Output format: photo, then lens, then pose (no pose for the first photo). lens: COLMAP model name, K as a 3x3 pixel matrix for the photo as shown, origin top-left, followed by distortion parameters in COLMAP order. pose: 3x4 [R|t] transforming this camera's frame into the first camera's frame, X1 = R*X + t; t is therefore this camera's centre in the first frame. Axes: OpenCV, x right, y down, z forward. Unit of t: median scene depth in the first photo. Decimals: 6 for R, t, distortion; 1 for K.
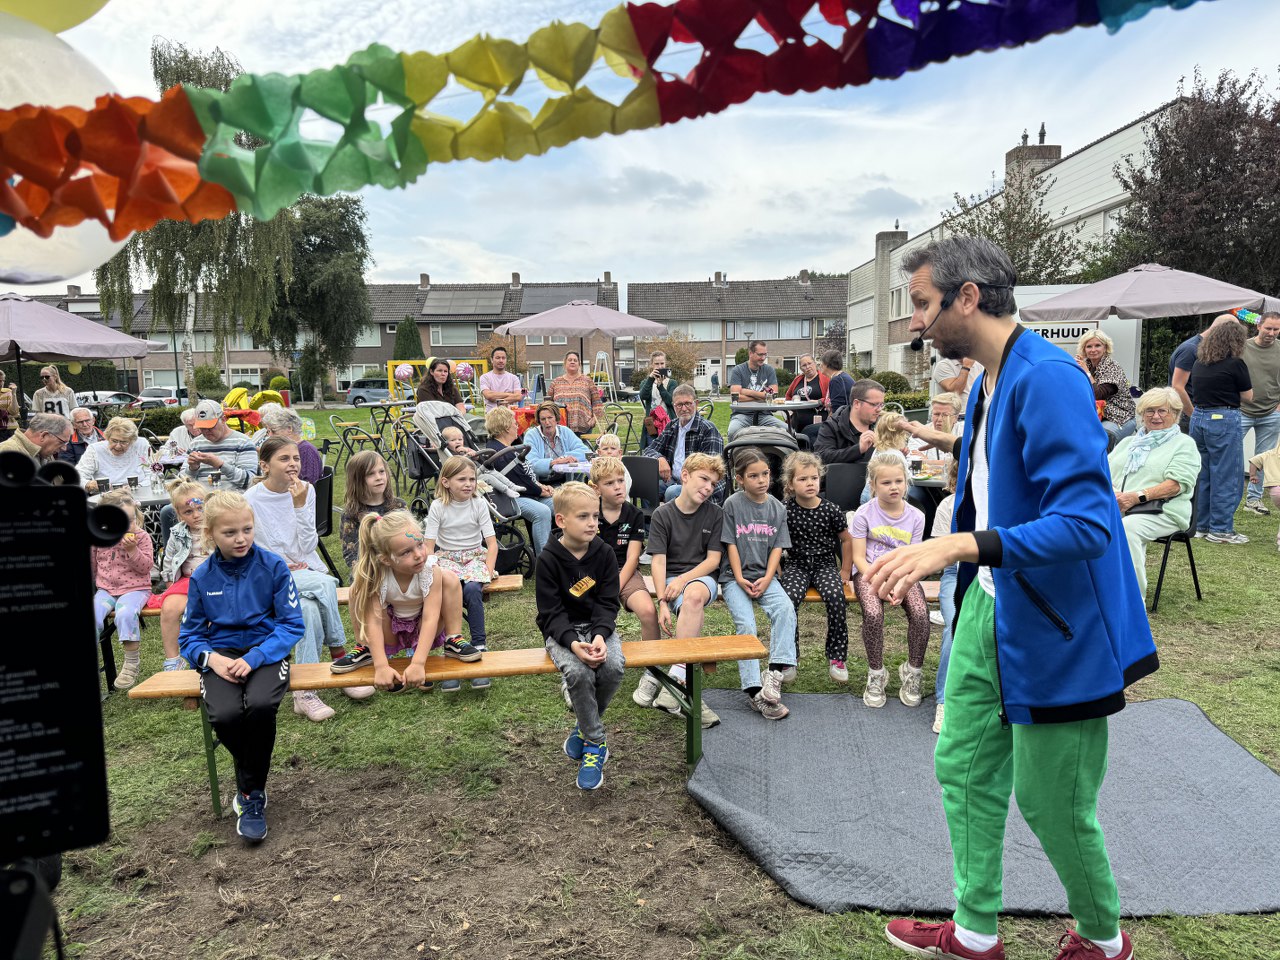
lens RADIAL K [[923.7, 0, 634.1], [0, 923.7, 492.4], [0, 0, 1]] dist [0.075660, -0.103383]
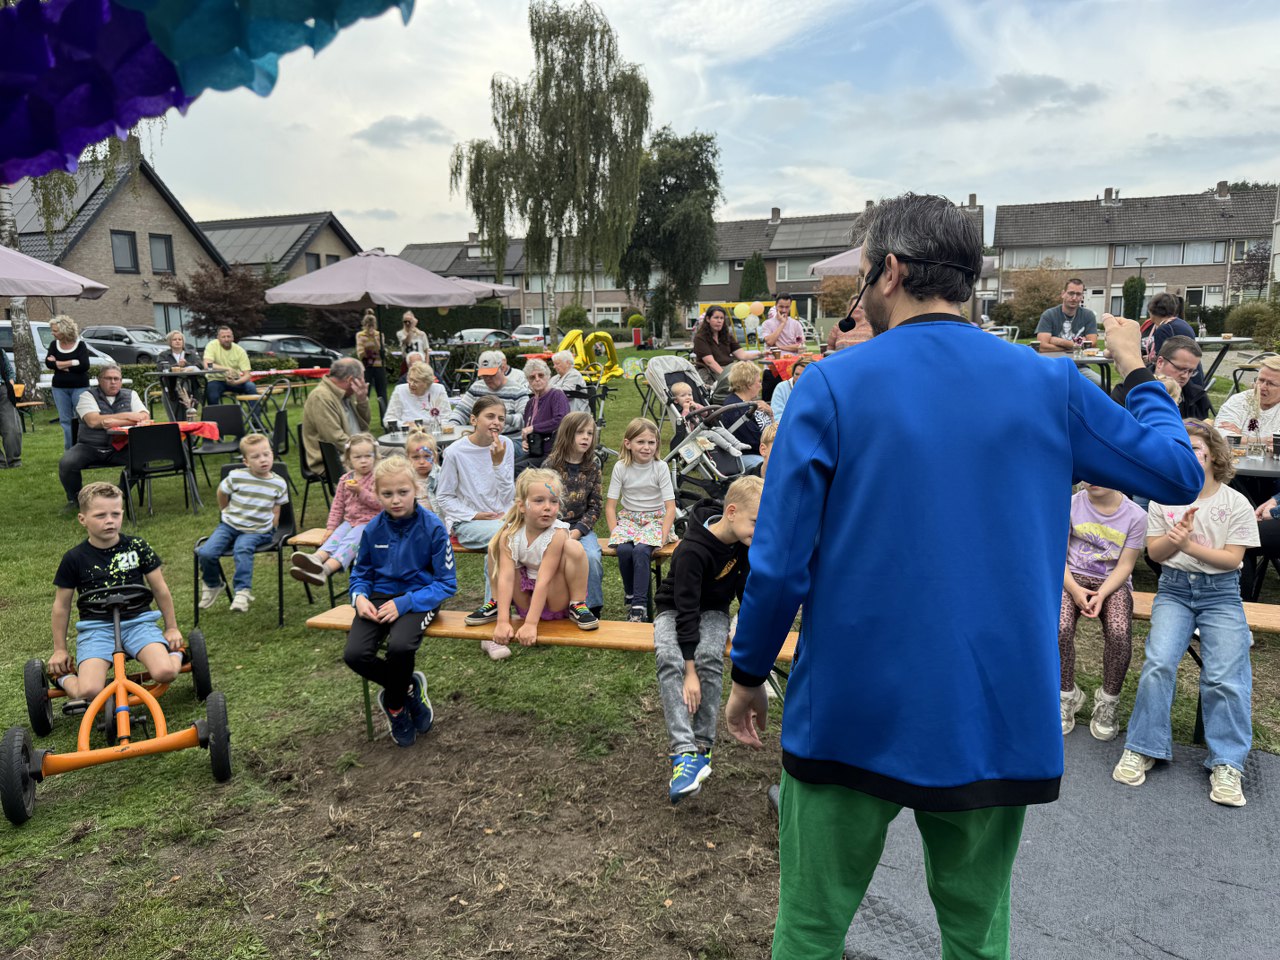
lens RADIAL K [[923.7, 0, 634.1], [0, 923.7, 492.4], [0, 0, 1]] dist [0.075660, -0.103383]
pose [[0.929330, 0.066856, -0.363148, 0.025671], [-0.041391, 0.996135, 0.077467, -0.005395], [0.366924, -0.056962, 0.928505, 0.008922]]
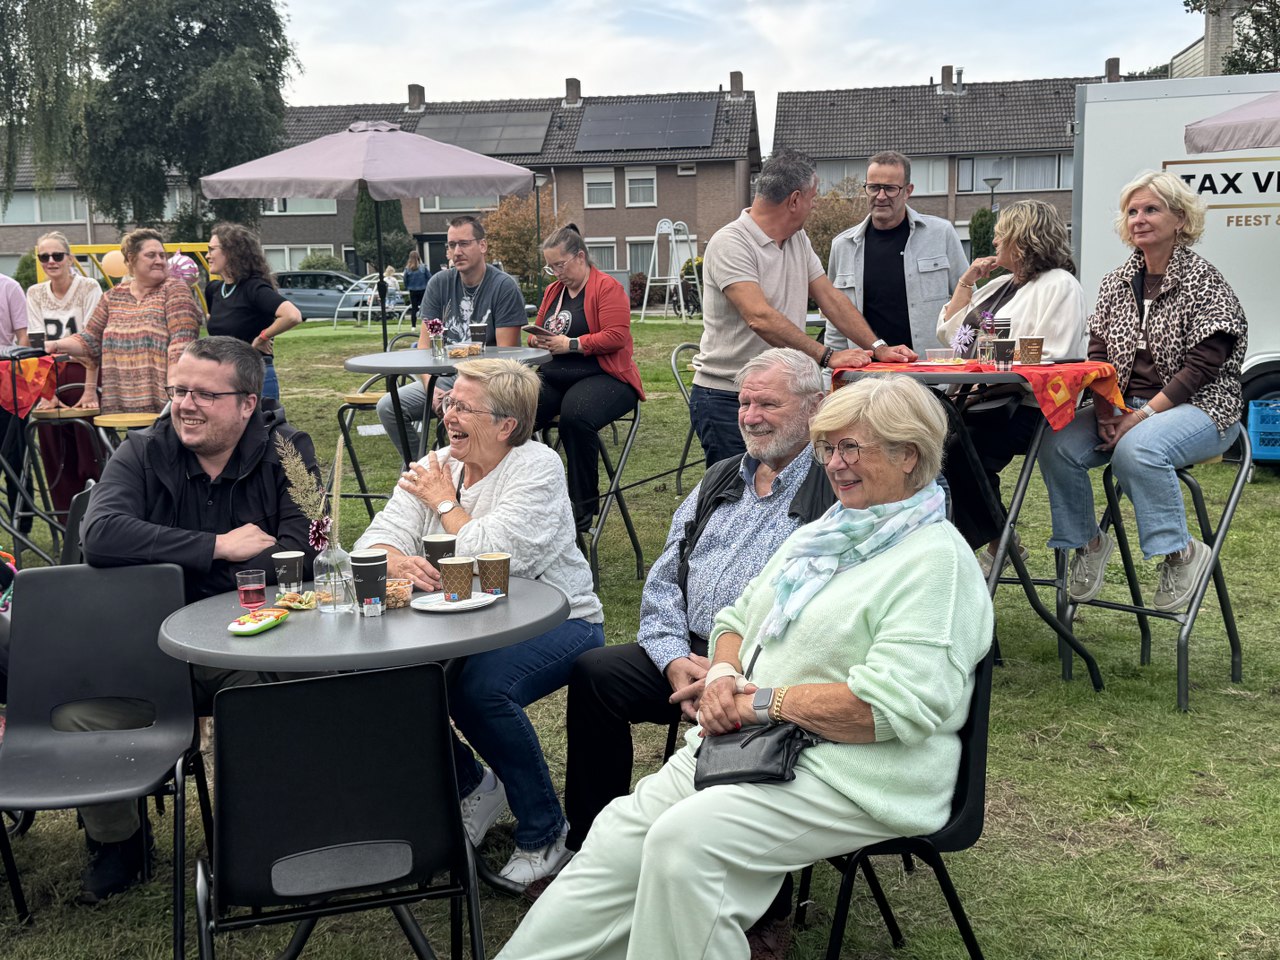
lens RADIAL K [[1569.7, 0, 640.0], [0, 1569.7, 480.0], [0, 0, 1]] dist [0.121313, 0.005788]
pose [[0.985635, 0.018136, -0.167910, 0.131845], [-0.015435, 0.999730, 0.017377, -0.019468], [0.168180, -0.014536, 0.985649, 0.103244]]
